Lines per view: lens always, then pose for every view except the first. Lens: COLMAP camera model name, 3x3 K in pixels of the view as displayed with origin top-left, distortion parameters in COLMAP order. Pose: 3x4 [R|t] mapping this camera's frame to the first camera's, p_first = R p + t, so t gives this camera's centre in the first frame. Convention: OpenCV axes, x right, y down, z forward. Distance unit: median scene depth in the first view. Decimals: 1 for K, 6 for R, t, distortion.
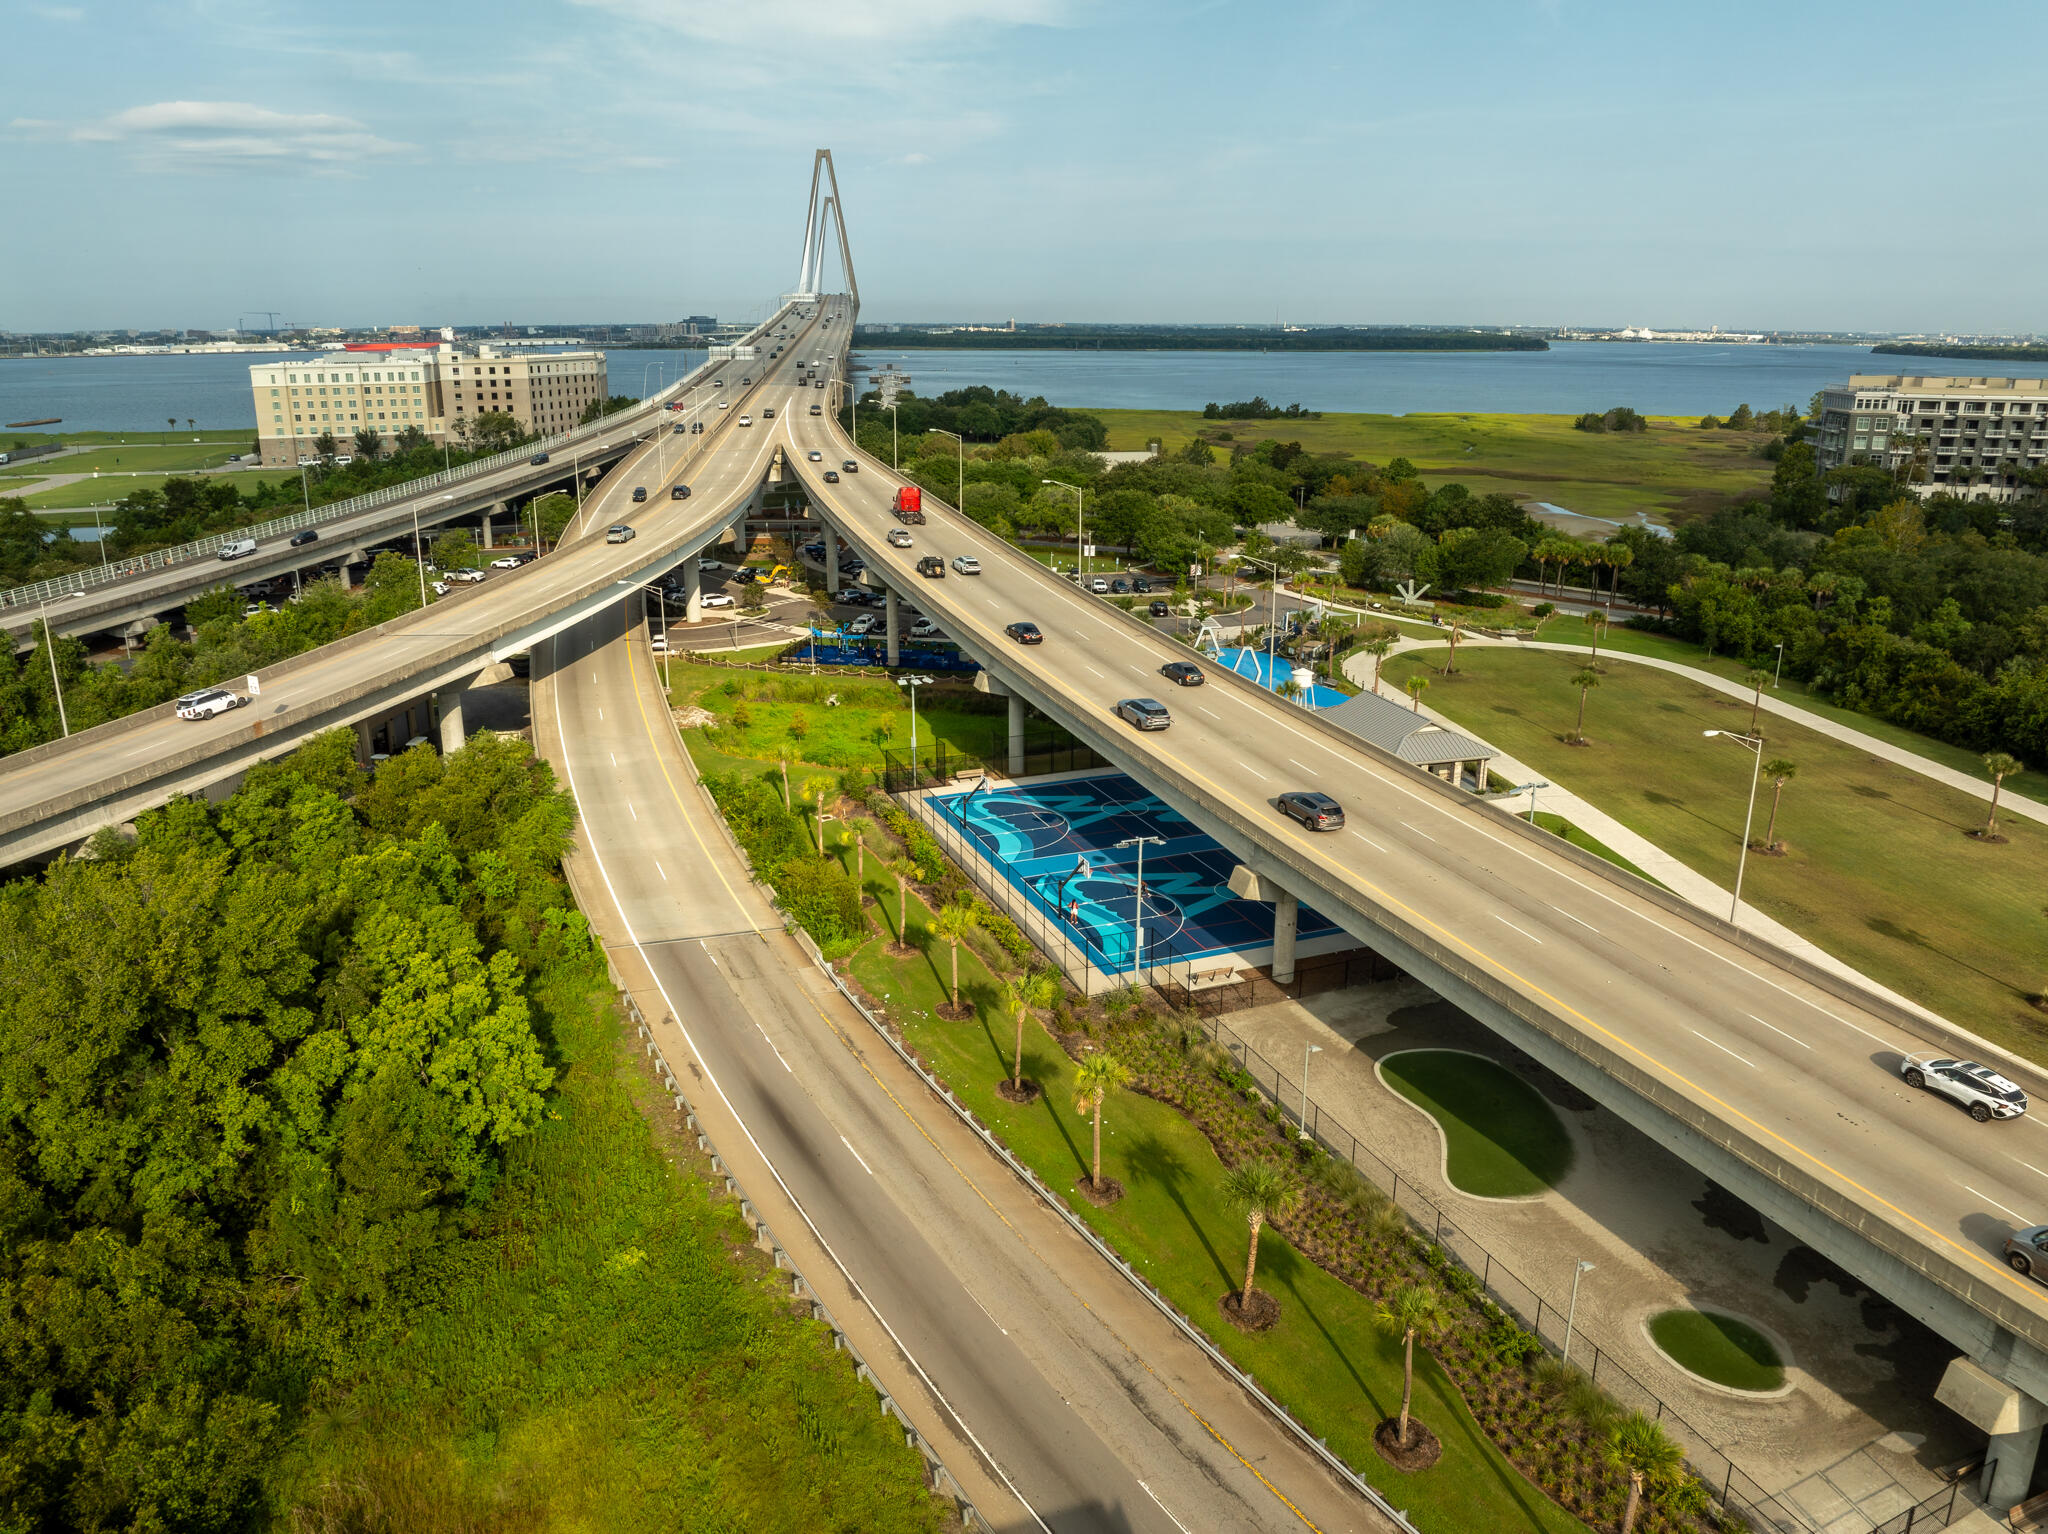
lens RADIAL K [[1447.0, 0, 1024.4], [0, 1447.0, 770.8], [0, 0, 1]] dist [-0.054457, 0.010857]
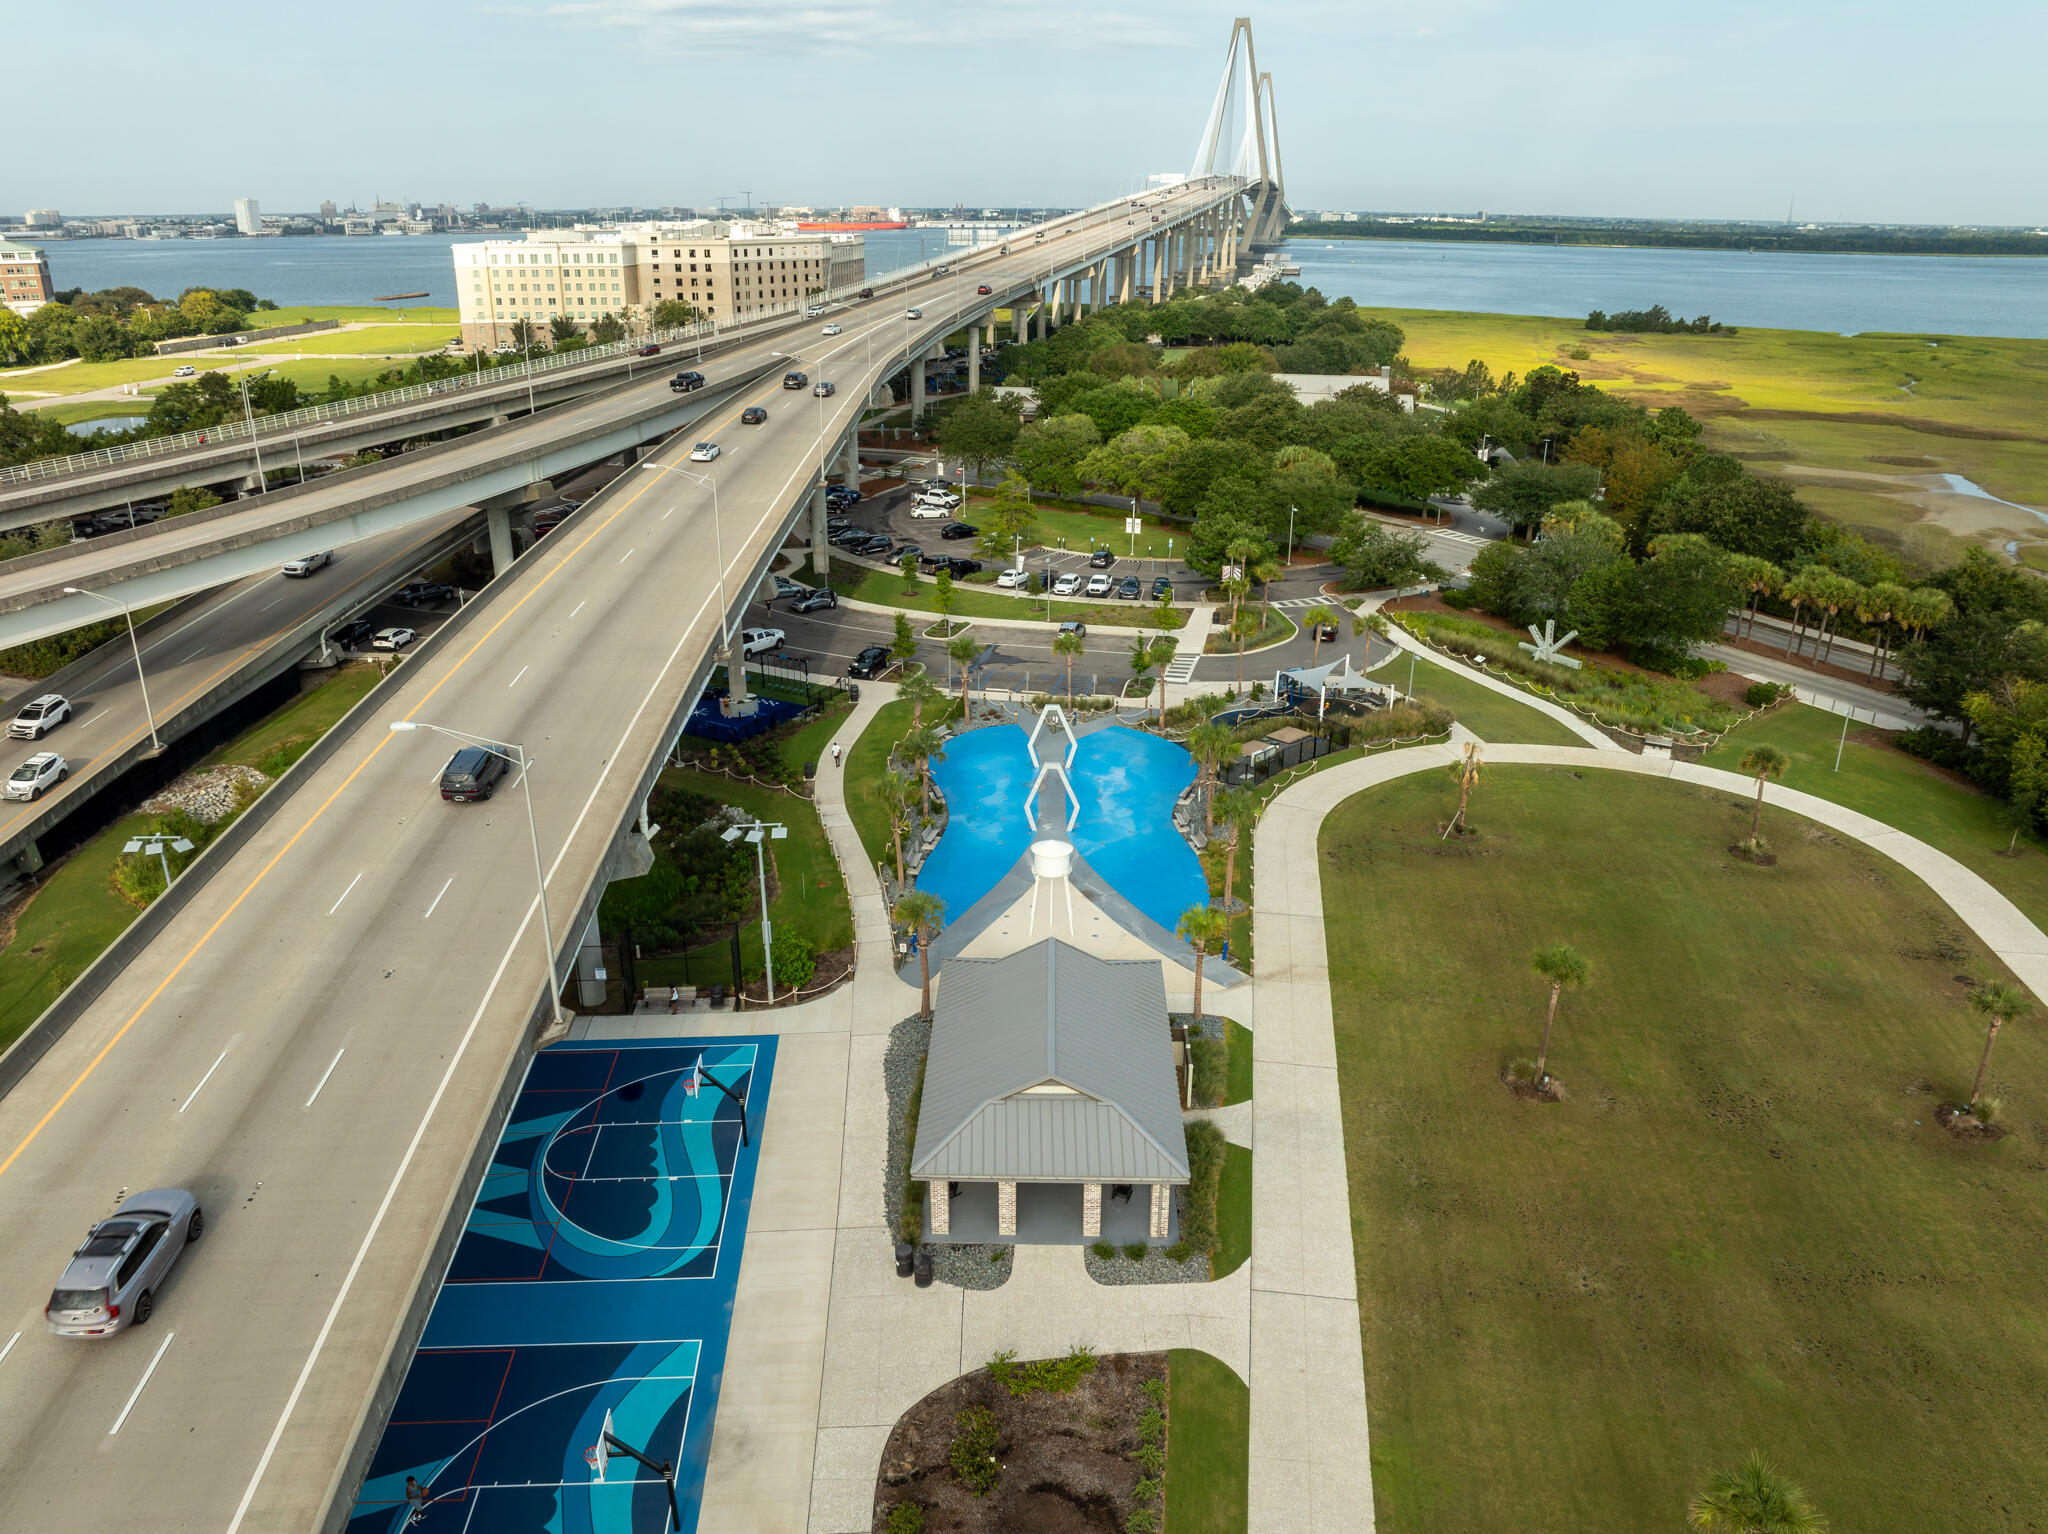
lens RADIAL K [[1447.0, 0, 1023.7], [0, 1447.0, 768.4], [0, 0, 1]] dist [-0.054457, 0.010857]
pose [[0.954291, 0.112960, -0.276711, 0.118862], [-0.093477, 0.992184, 0.082659, -0.051177], [0.283885, -0.053014, 0.957392, 0.174282]]
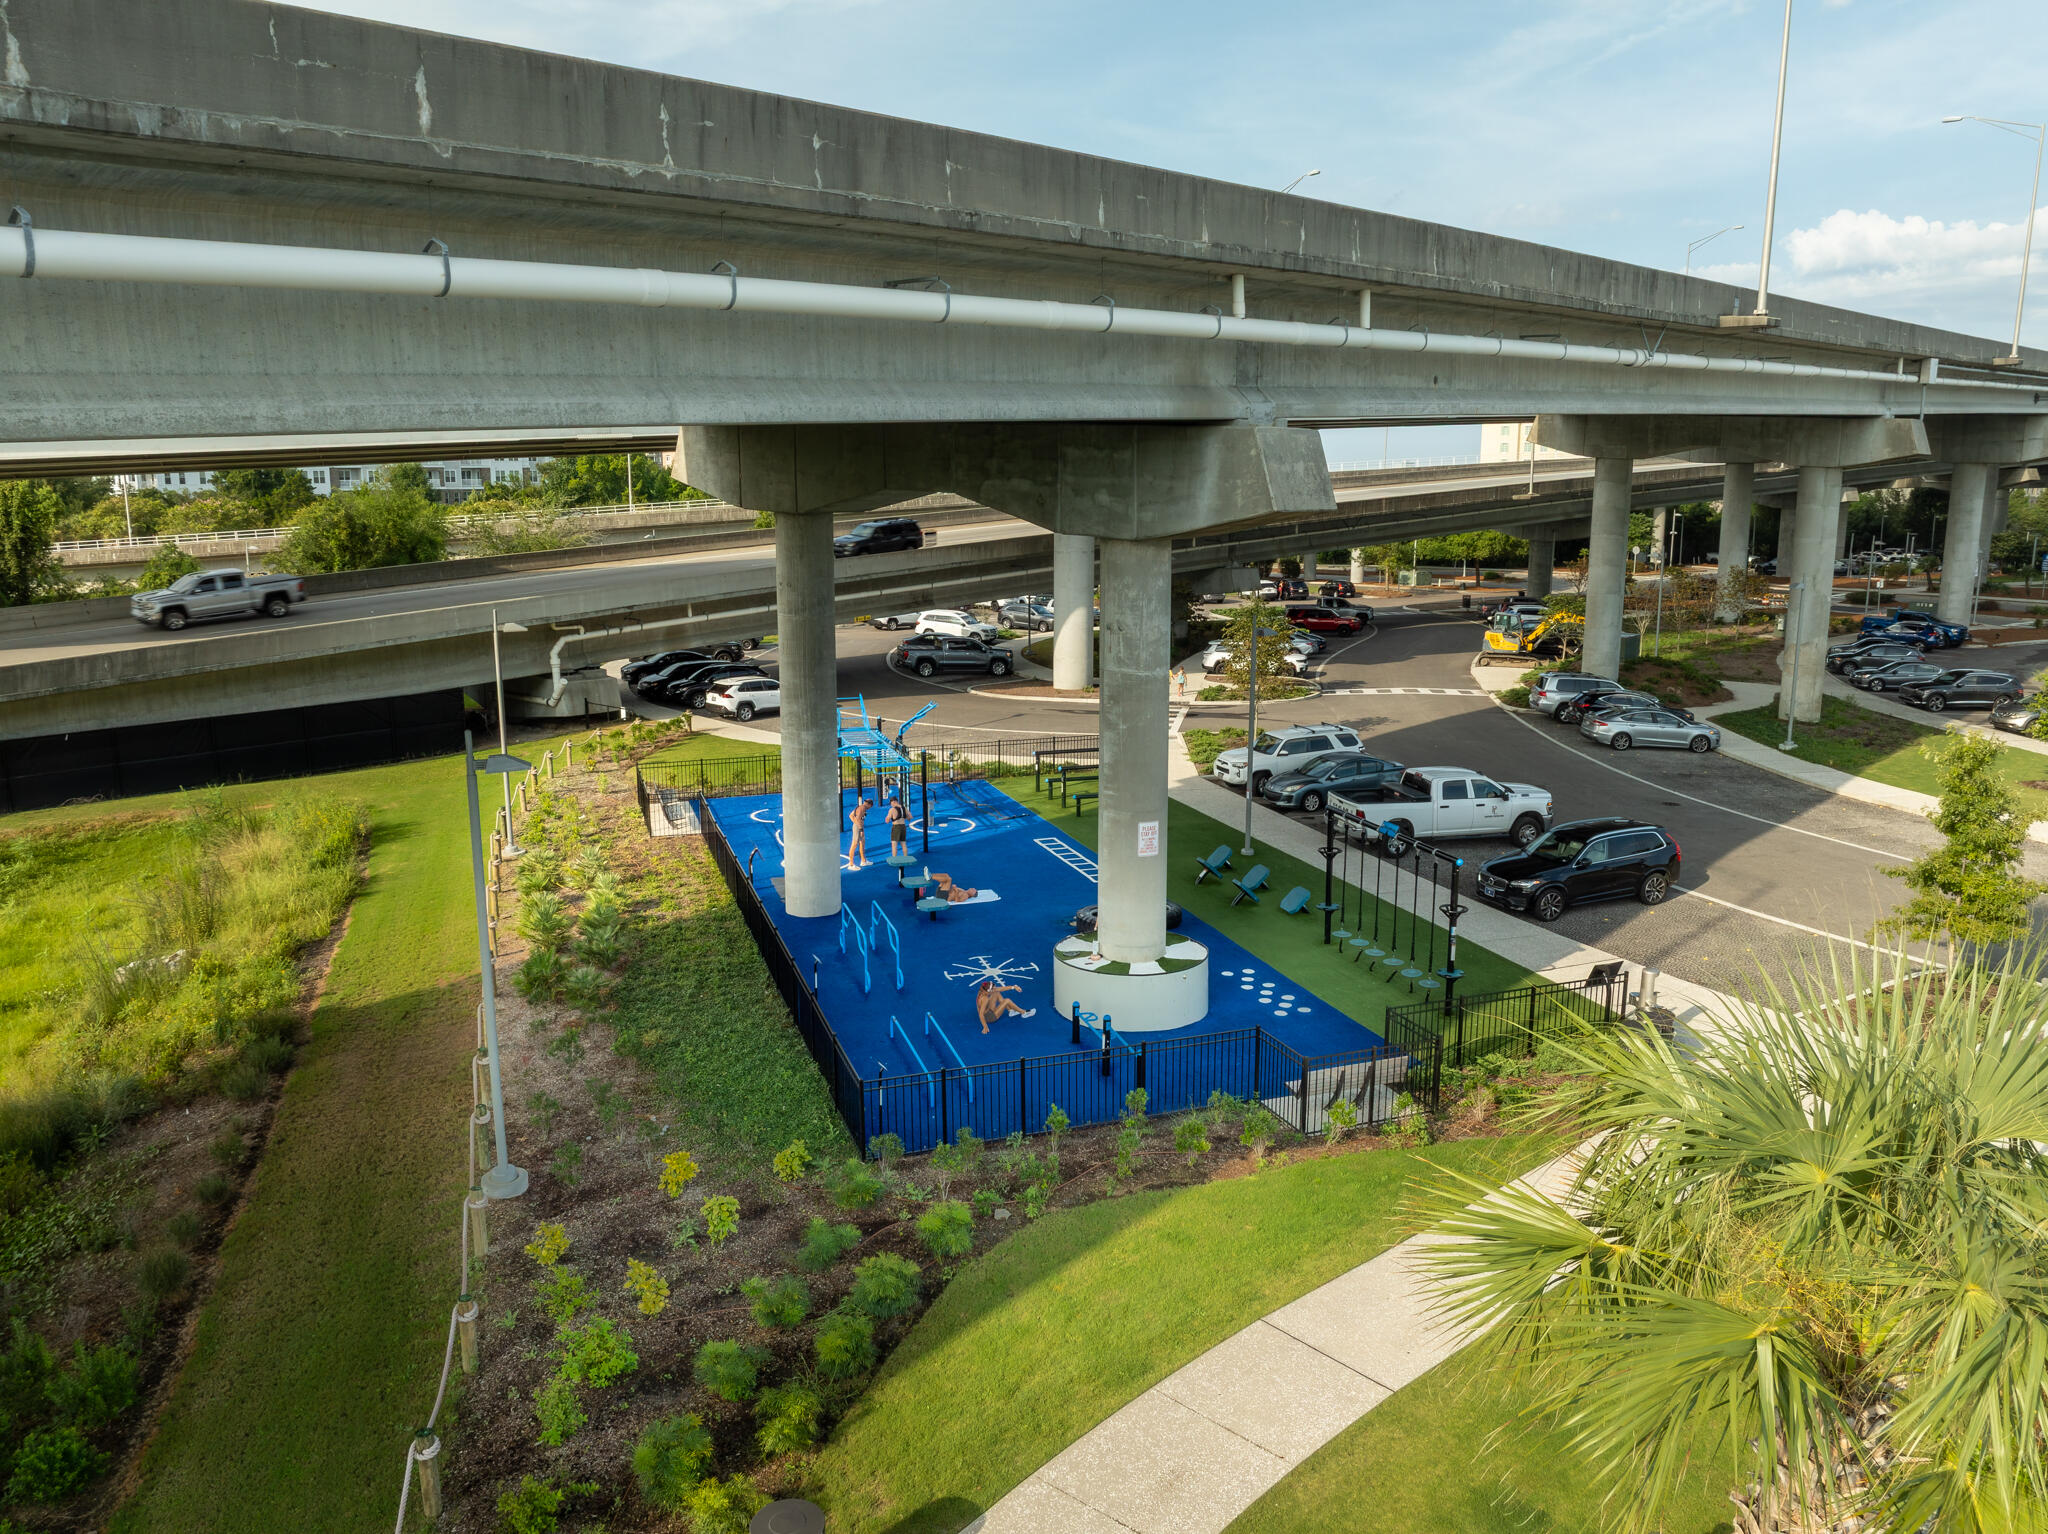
lens RADIAL K [[1447.0, 0, 1024.3], [0, 1447.0, 763.0], [0, 0, 1]] dist [-0.054457, 0.010857]
pose [[0.515233, 0.164194, -0.841175, 0.043750], [-0.253125, 0.966847, 0.033681, -0.046294], [0.818818, 0.195569, 0.539713, 0.375118]]
